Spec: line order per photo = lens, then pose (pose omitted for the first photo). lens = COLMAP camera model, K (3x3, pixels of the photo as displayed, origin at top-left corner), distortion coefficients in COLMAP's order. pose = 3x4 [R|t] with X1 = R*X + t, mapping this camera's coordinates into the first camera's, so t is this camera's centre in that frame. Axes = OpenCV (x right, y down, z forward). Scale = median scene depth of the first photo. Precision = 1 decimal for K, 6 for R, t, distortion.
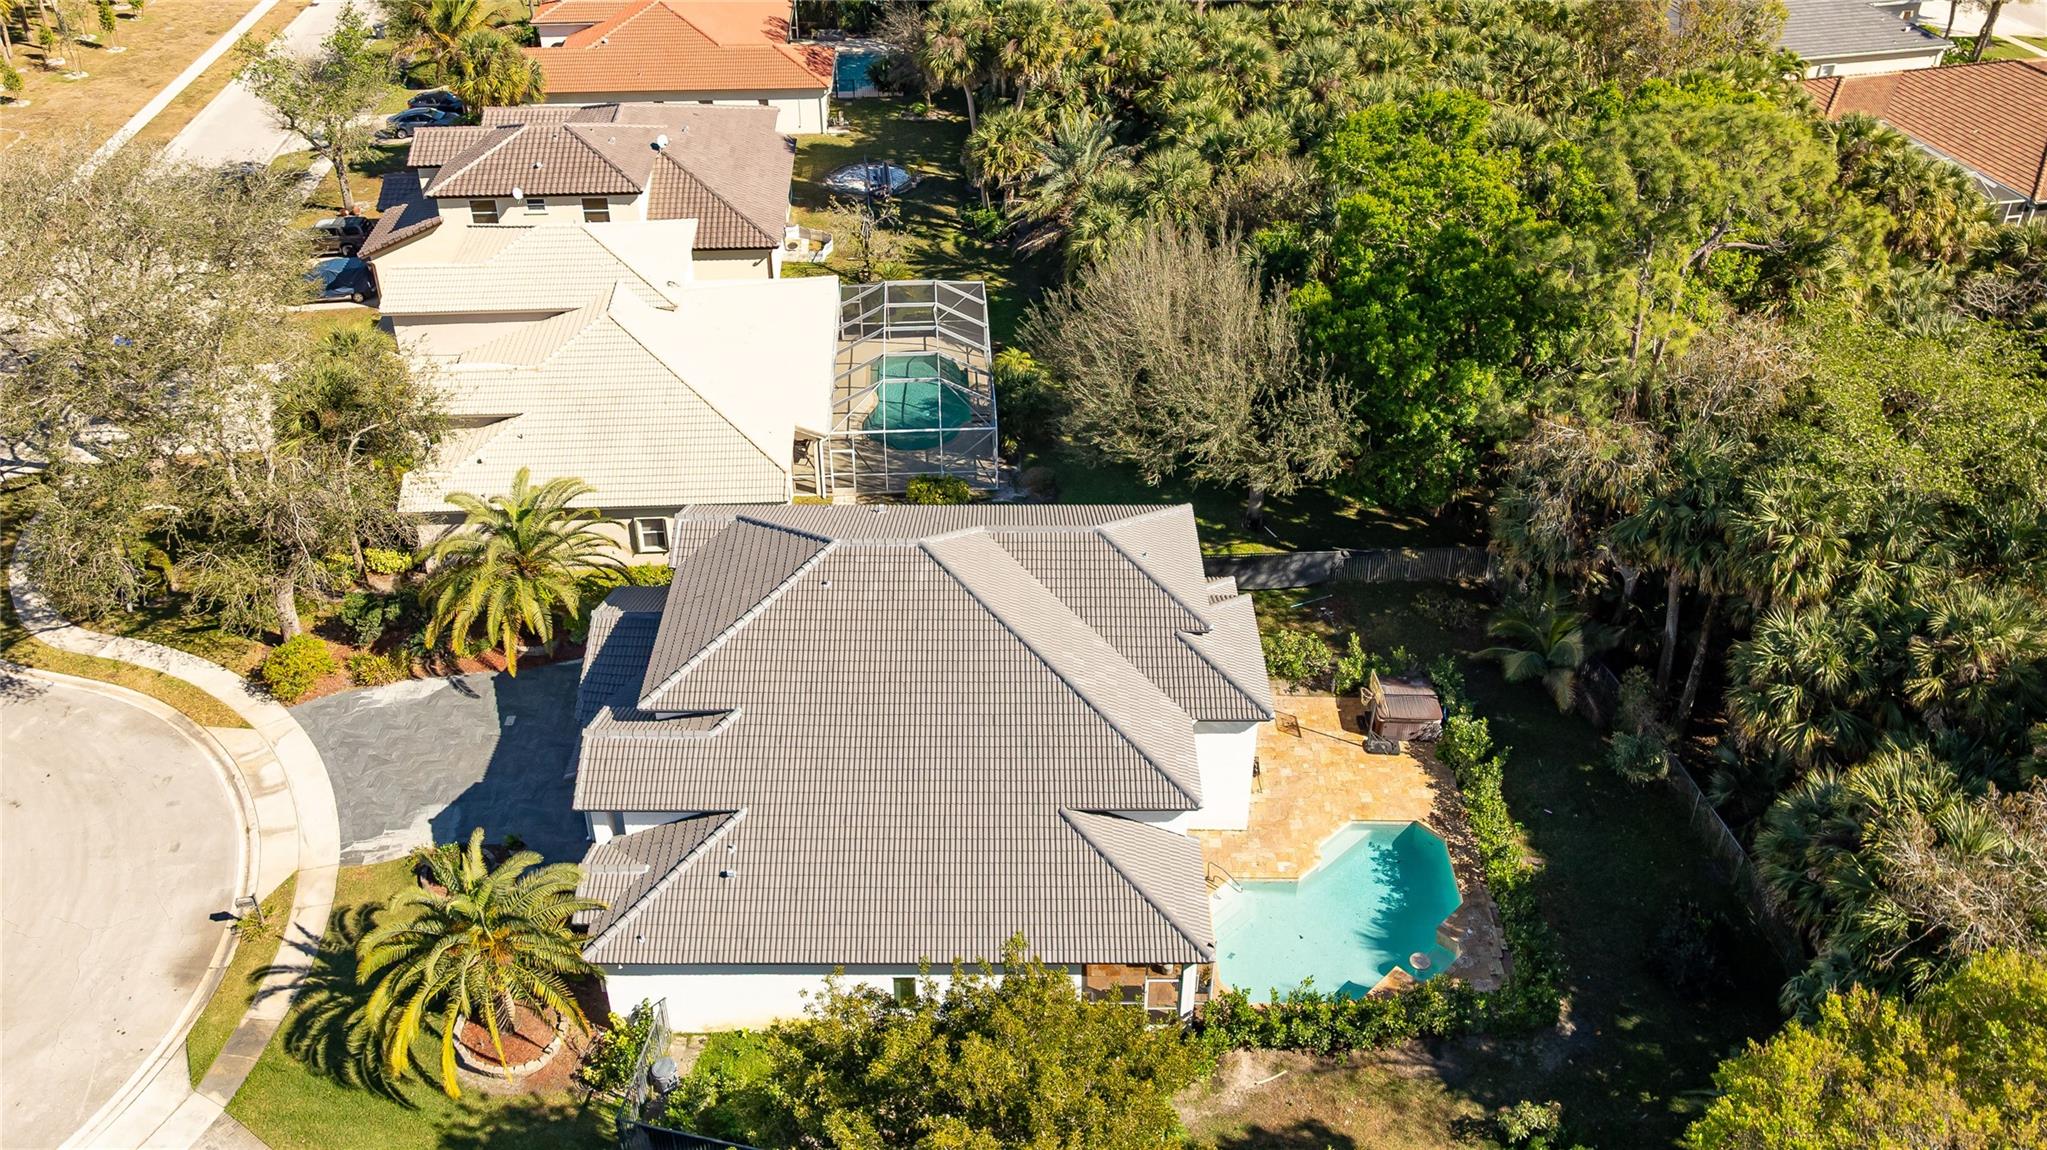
lens RADIAL K [[1536.3, 0, 1023.5], [0, 1536.3, 575.0], [0, 0, 1]] dist [0.003315, 0.004883]
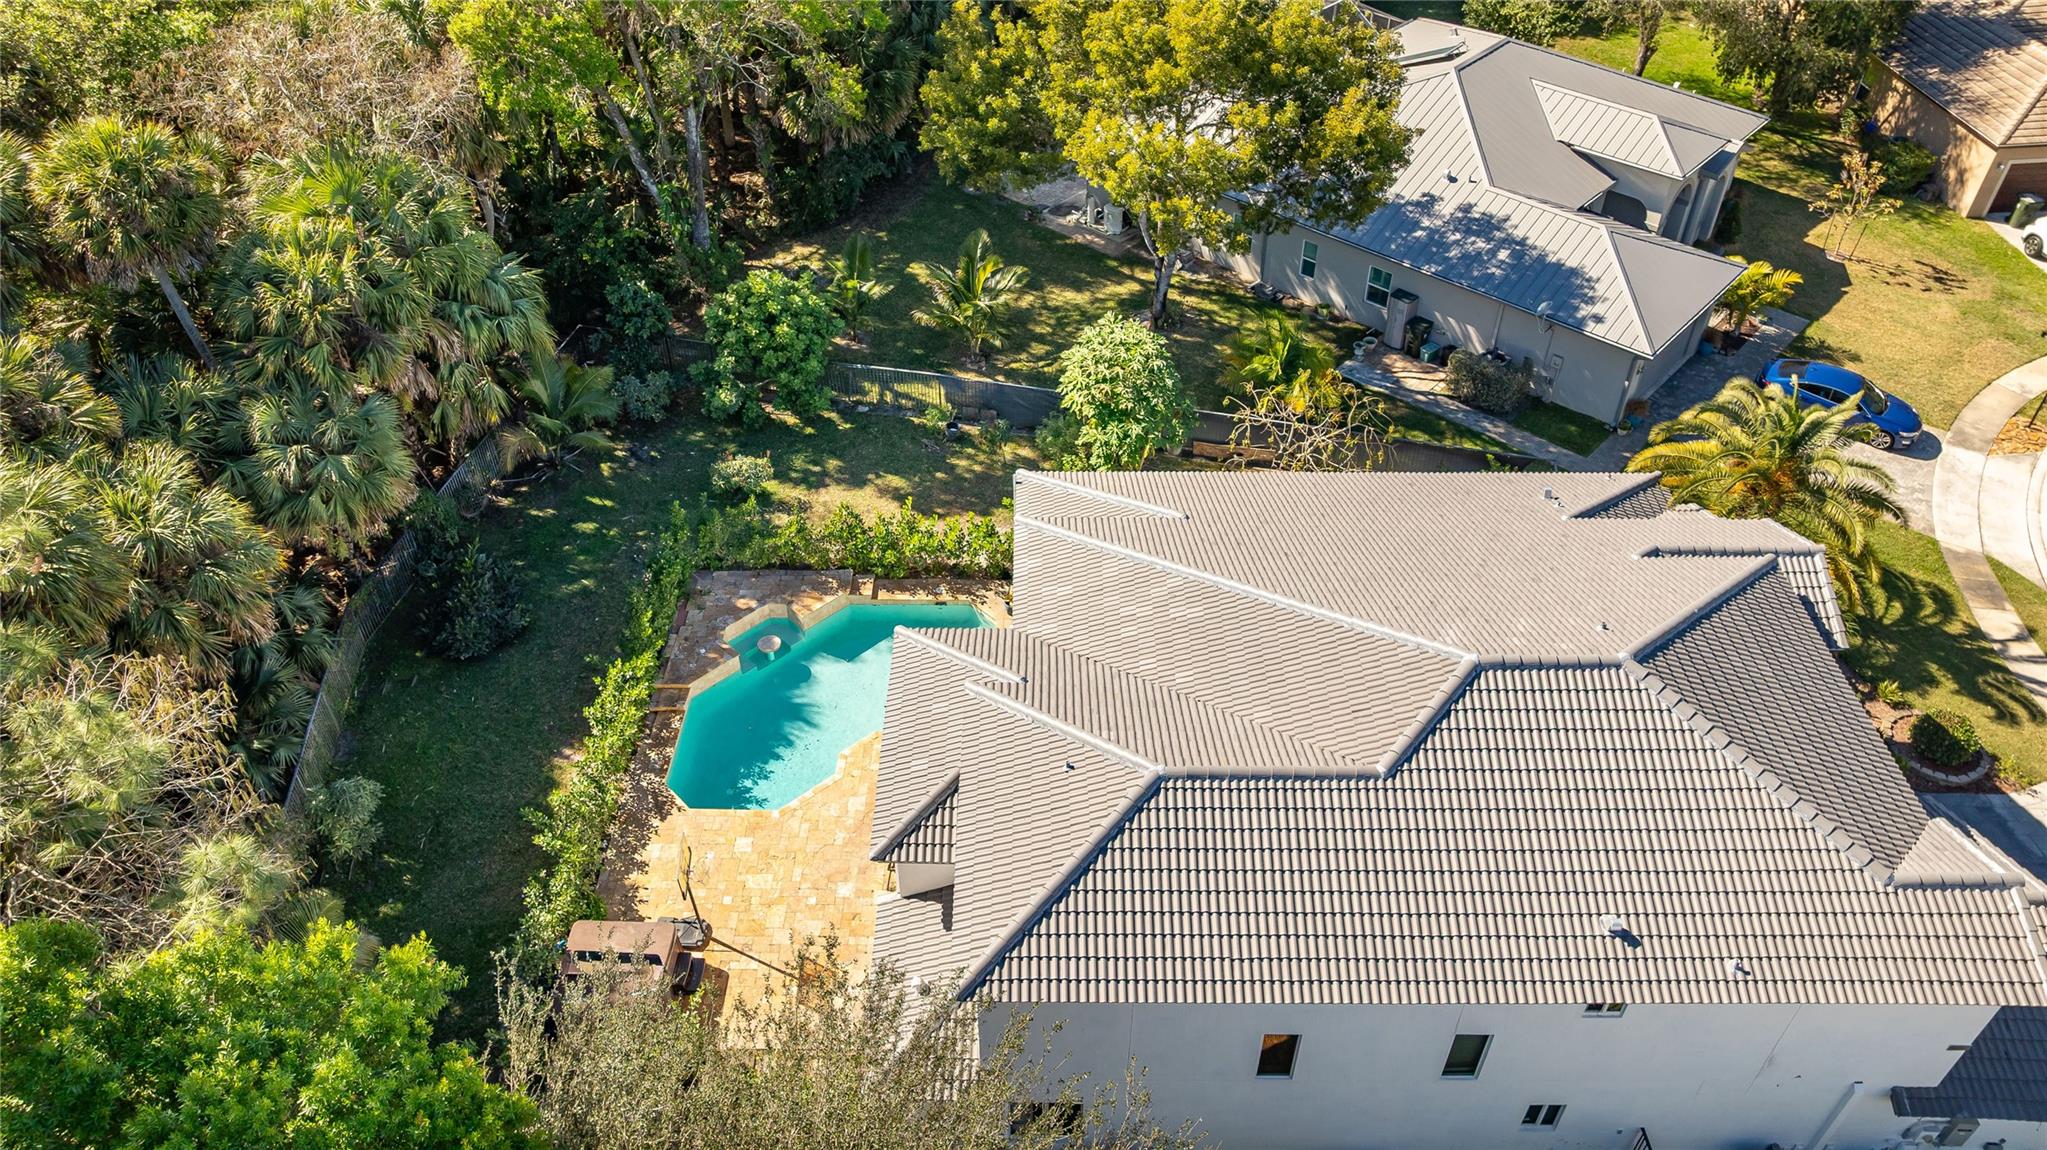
lens RADIAL K [[1451.1, 0, 1023.5], [0, 1451.1, 575.0], [0, 0, 1]] dist [-0.001153, -0.051296]
pose [[-0.999682, 0.018188, 0.017443, 0.081554], [0.021242, 0.235733, 0.971586, -0.487874], [0.013559, 0.971648, -0.236045, 0.992294]]
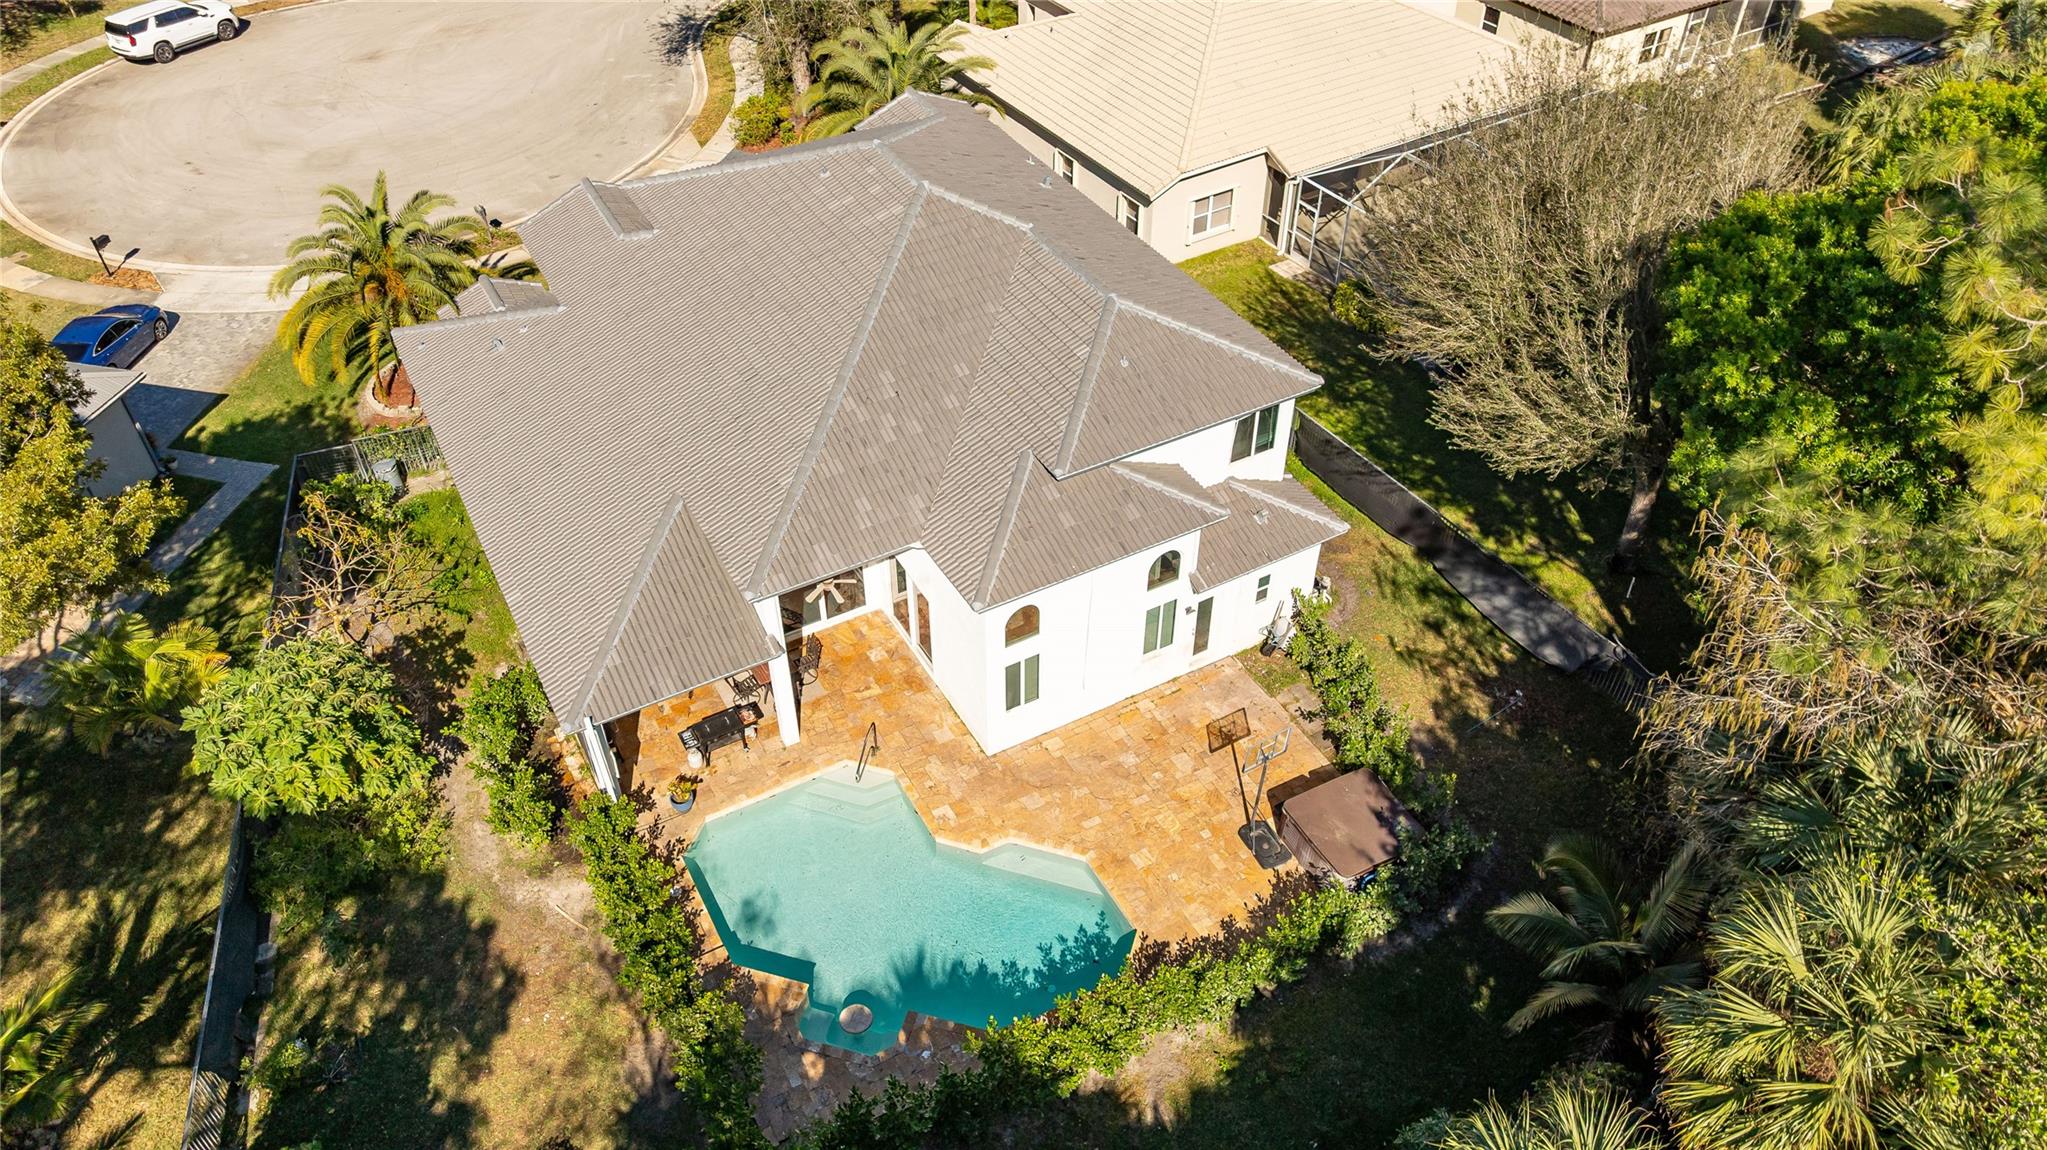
lens RADIAL K [[1451.1, 0, 1023.5], [0, 1451.1, 575.0], [0, 0, 1]] dist [-0.001153, -0.051296]
pose [[0.501964, 0.576459, -0.644769, 0.495010], [-0.515907, 0.797911, 0.311734, -0.105401], [0.694170, 0.176161, 0.697922, 0.503853]]
